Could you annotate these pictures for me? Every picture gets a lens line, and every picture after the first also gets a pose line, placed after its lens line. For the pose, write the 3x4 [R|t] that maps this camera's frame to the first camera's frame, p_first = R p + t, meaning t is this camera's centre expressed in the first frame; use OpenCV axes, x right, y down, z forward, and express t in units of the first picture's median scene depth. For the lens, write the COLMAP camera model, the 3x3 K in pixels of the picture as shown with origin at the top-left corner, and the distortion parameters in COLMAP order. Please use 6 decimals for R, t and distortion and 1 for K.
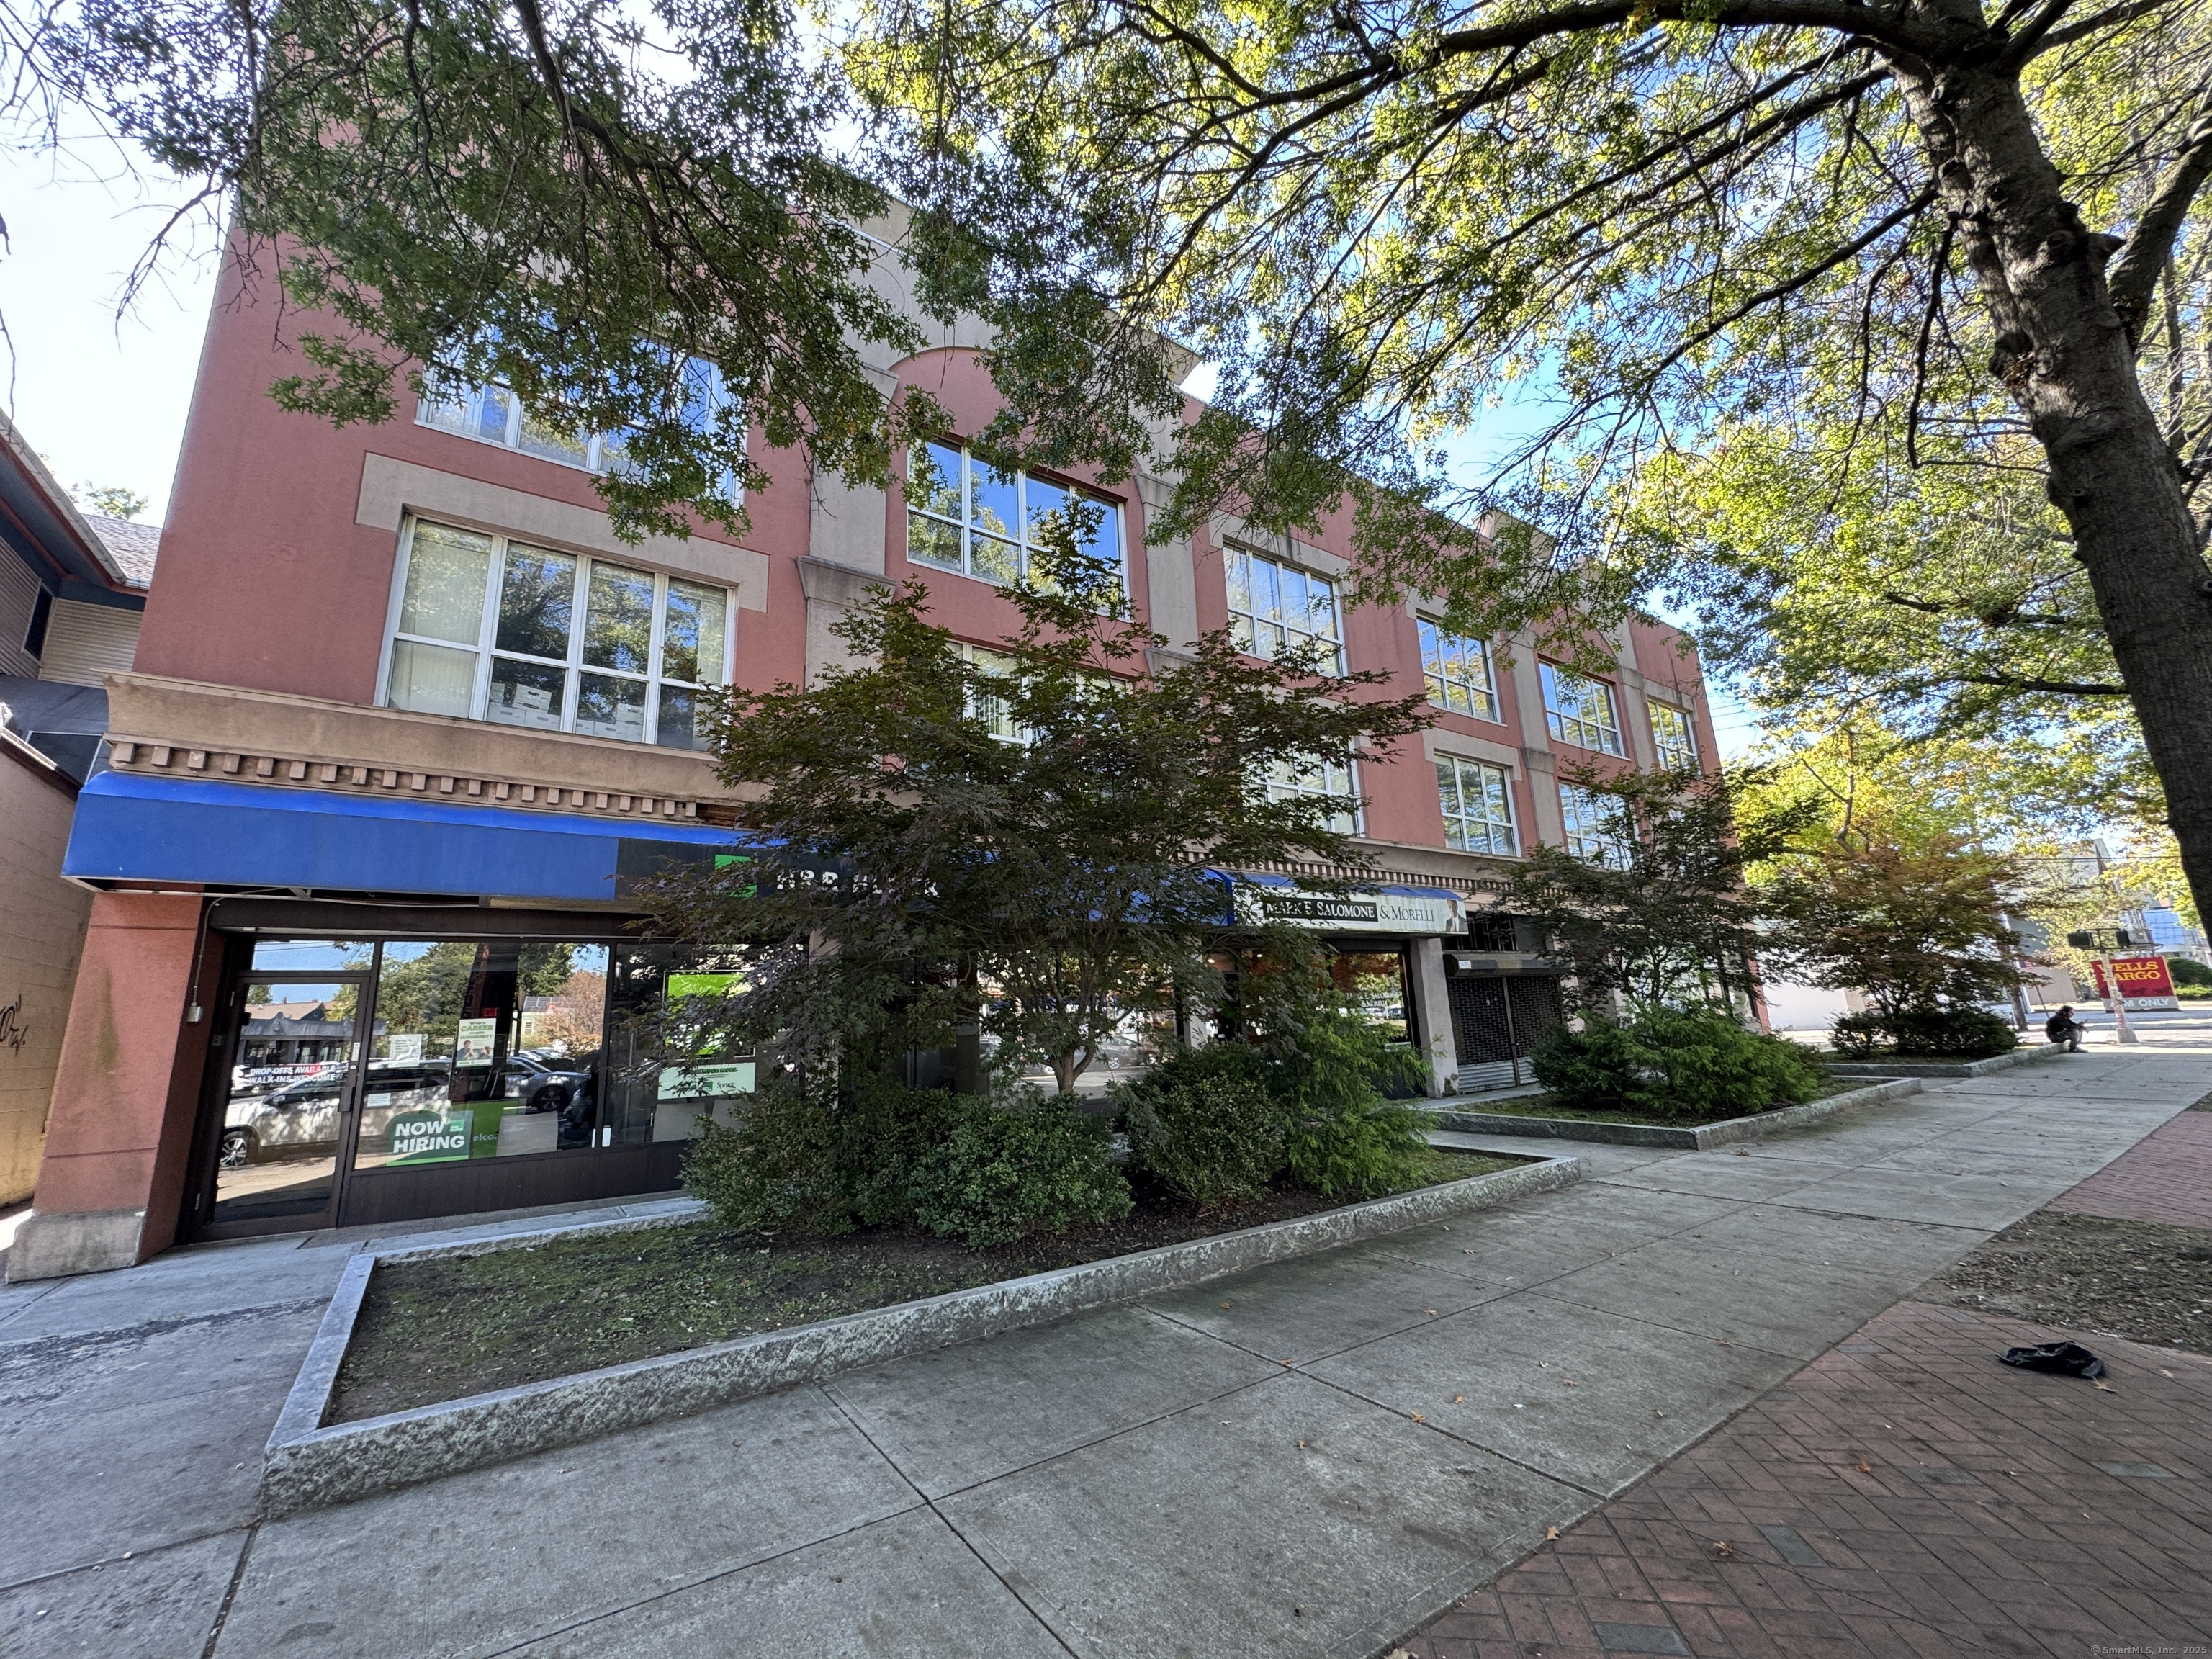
lens RADIAL K [[883.5, 0, 1209.9], [0, 883.5, 755.5], [0, 0, 1]] dist [-0.004040, 0.000299]
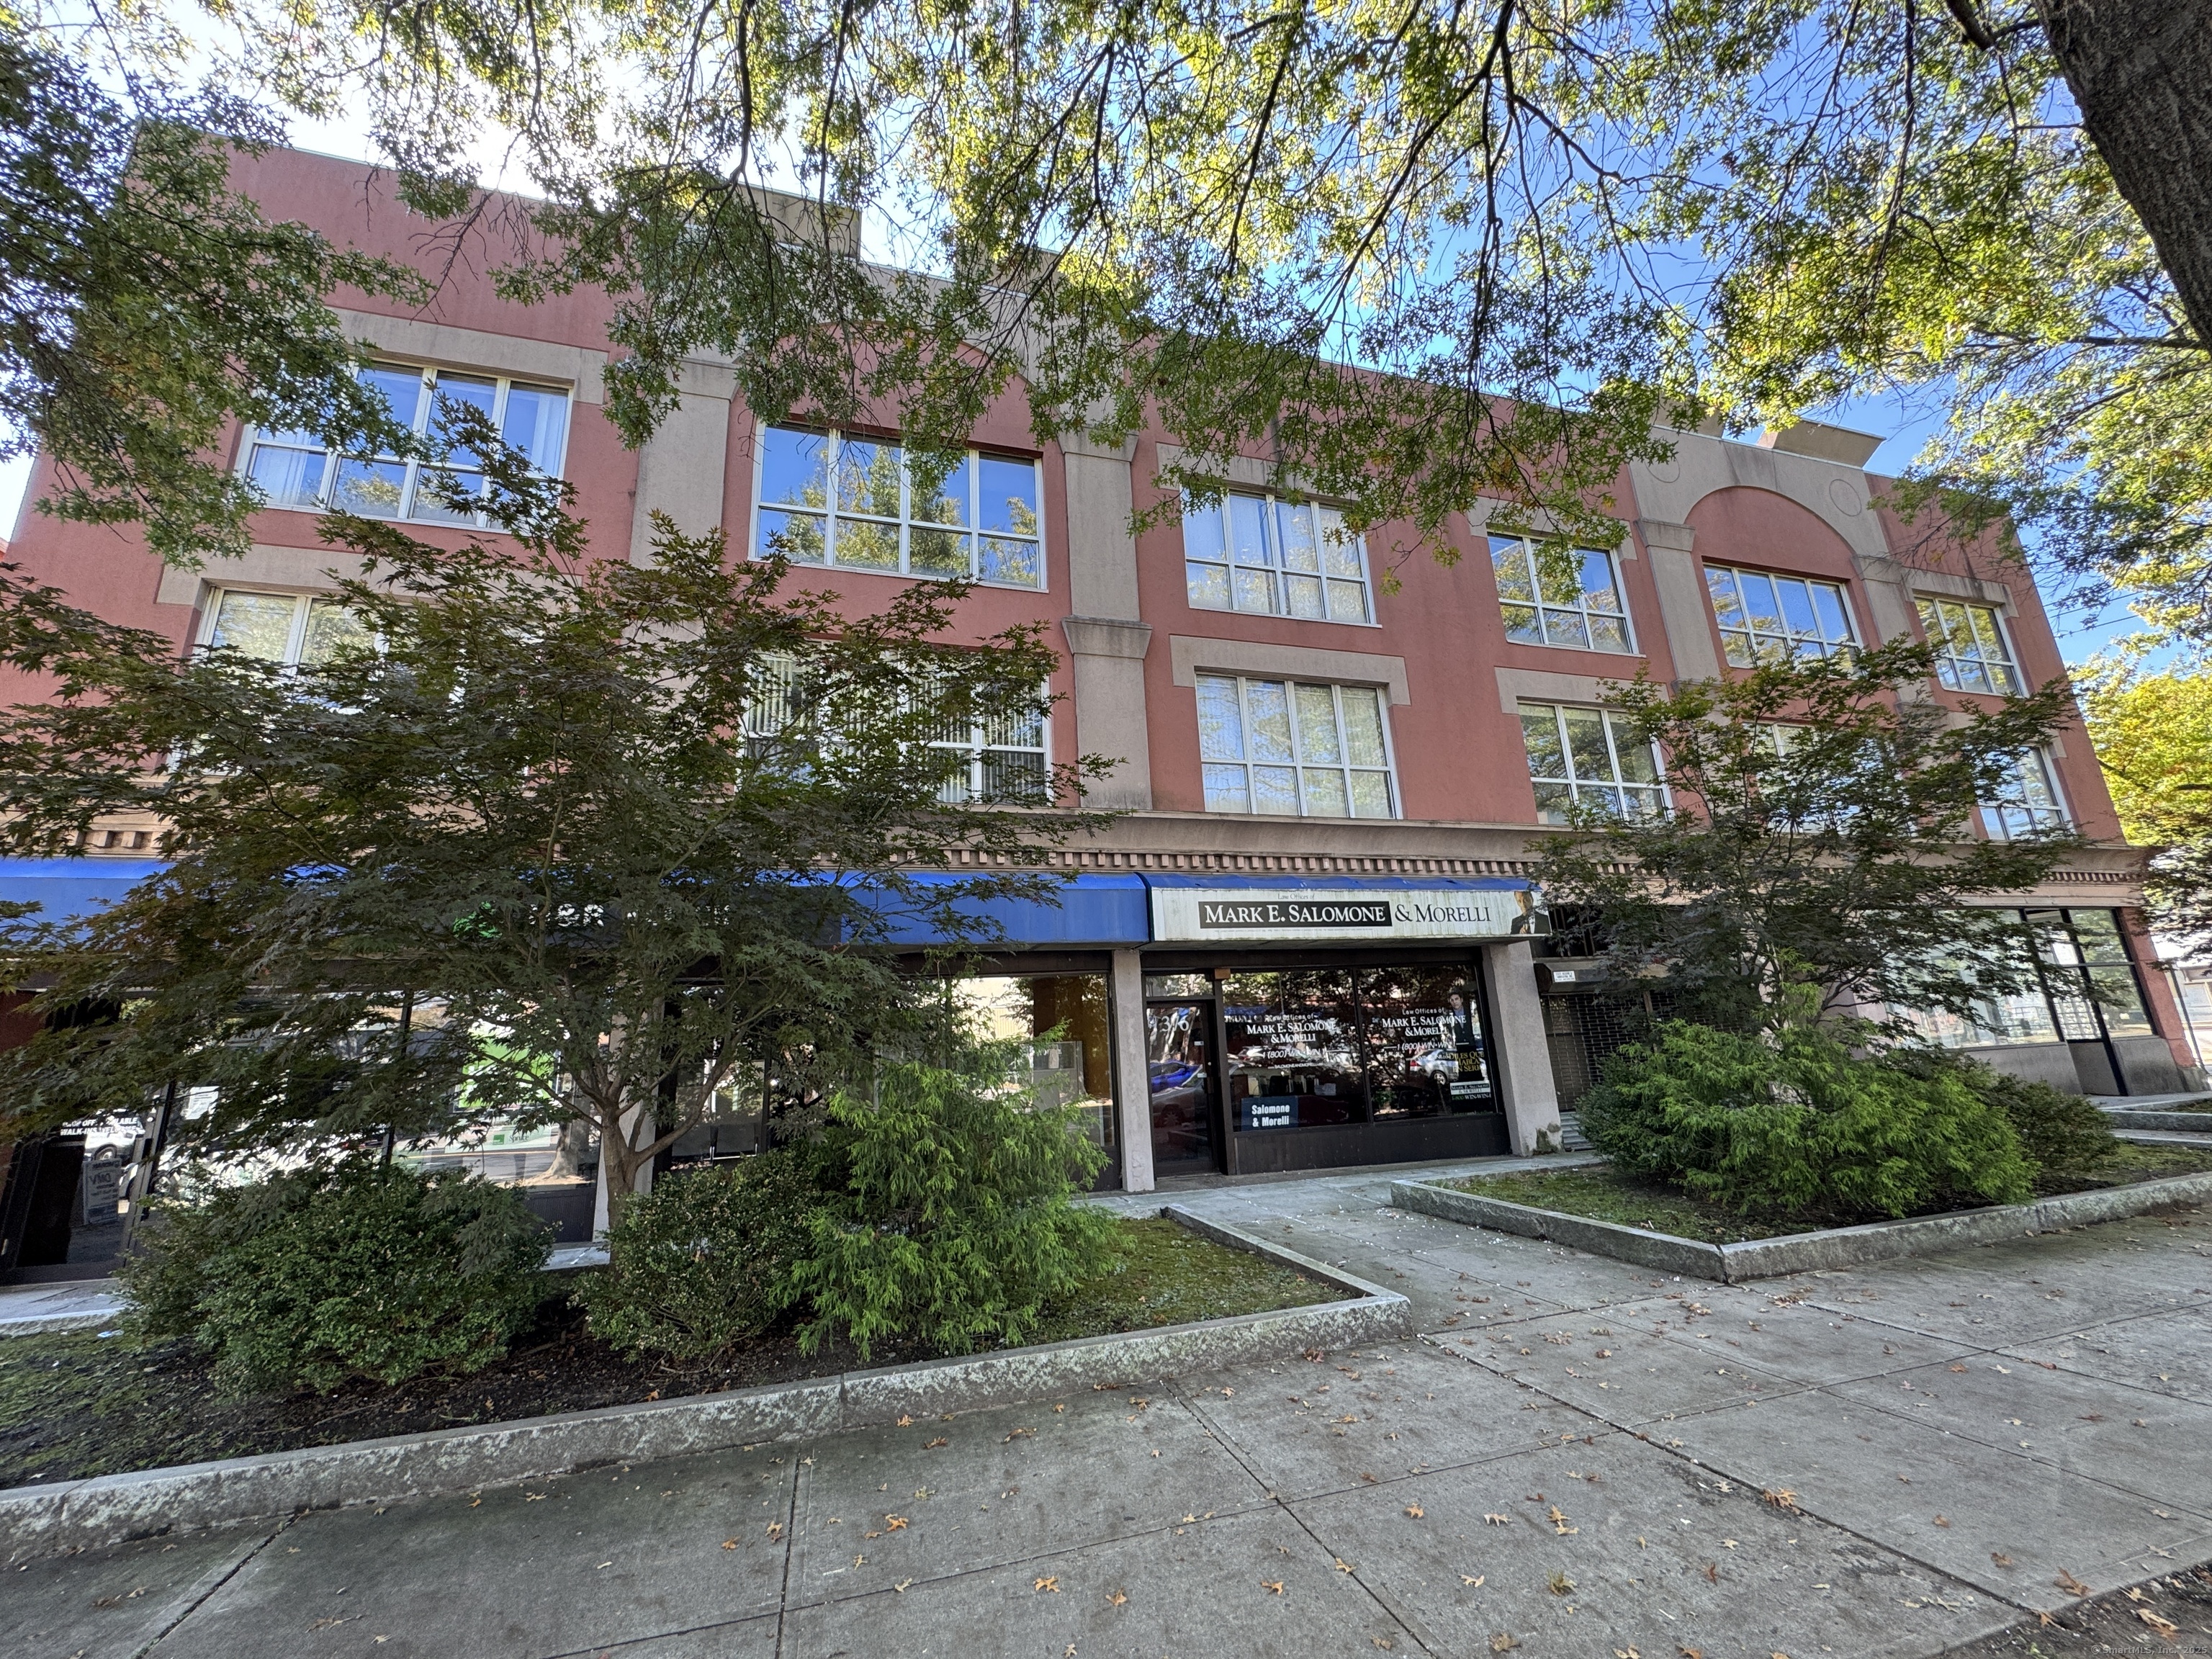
lens RADIAL K [[883.5, 0, 1181.2], [0, 883.5, 812.5], [0, 0, 1]] dist [-0.004040, 0.000299]
pose [[0.938872, -0.092730, -0.331543, 0.289551], [0.107171, 0.993914, 0.025499, 0.051813], [0.327161, -0.059472, 0.943095, 0.226150]]
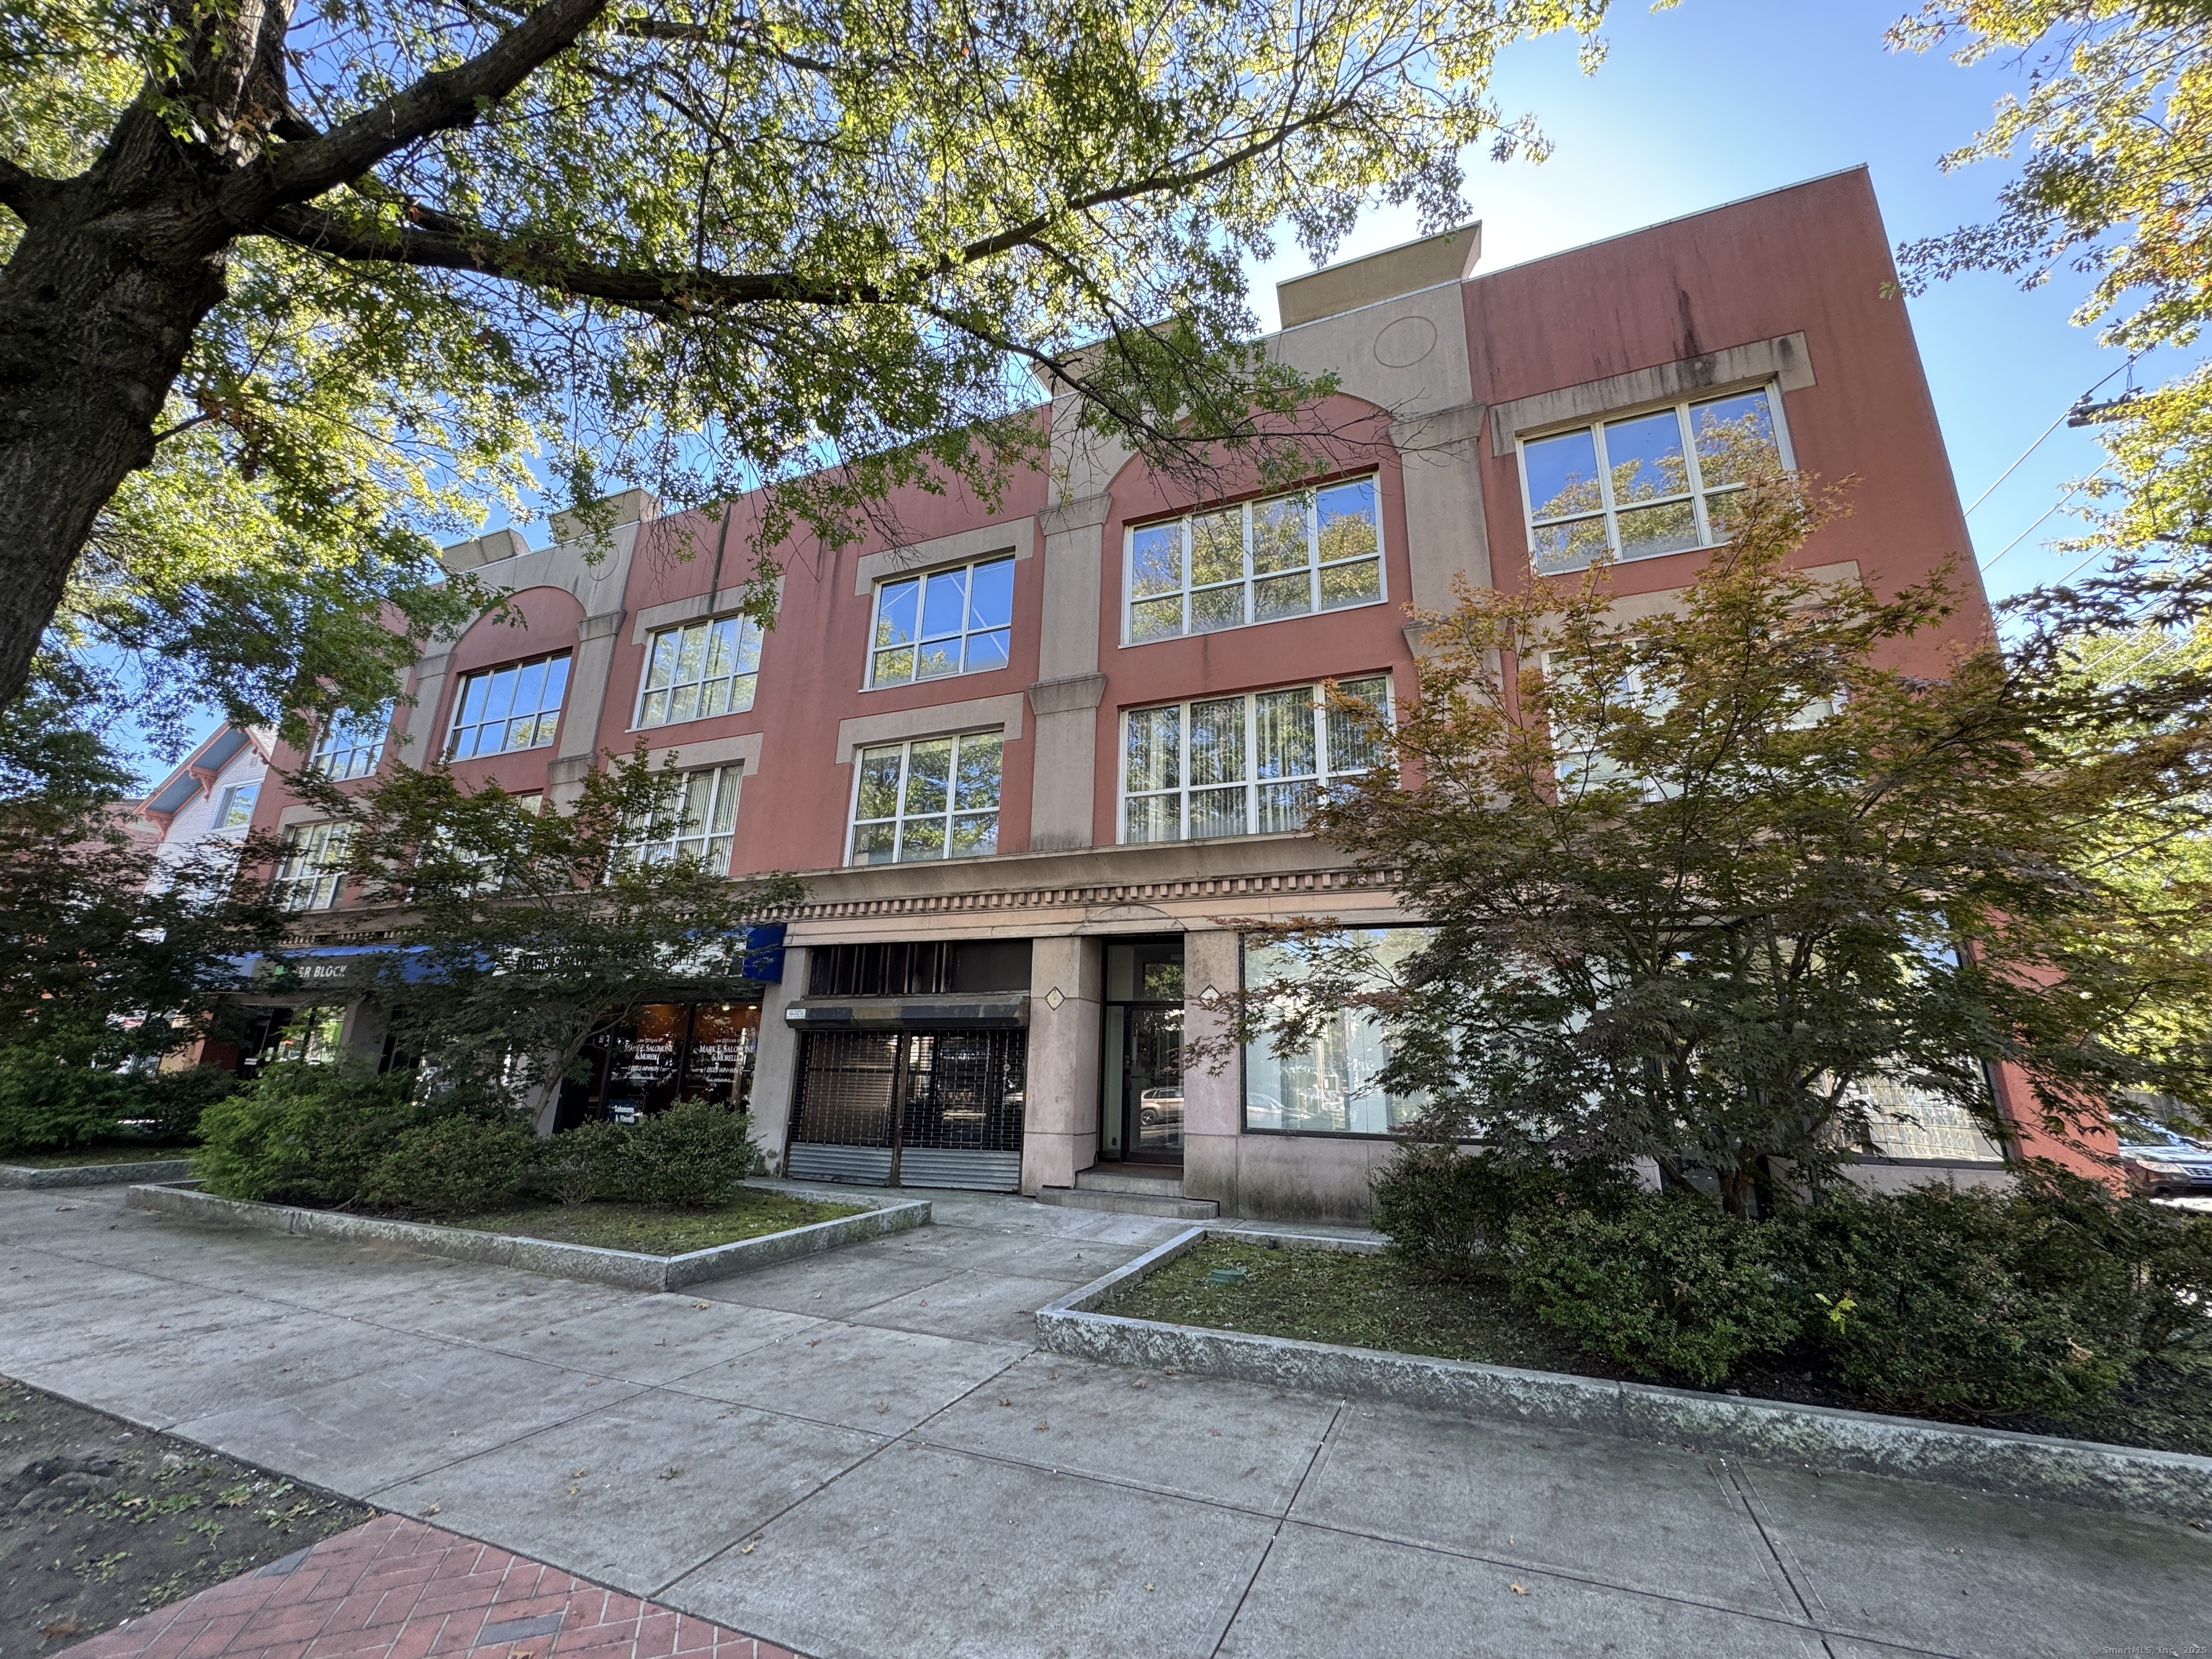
lens RADIAL K [[883.5, 0, 1108.5], [0, 883.5, 829.9], [0, 0, 1]] dist [-0.004040, 0.000299]
pose [[0.498932, -0.186071, -0.846431, 1.356721], [0.202798, 0.974630, -0.094713, 0.248329], [0.842579, -0.124399, 0.524008, 1.004630]]
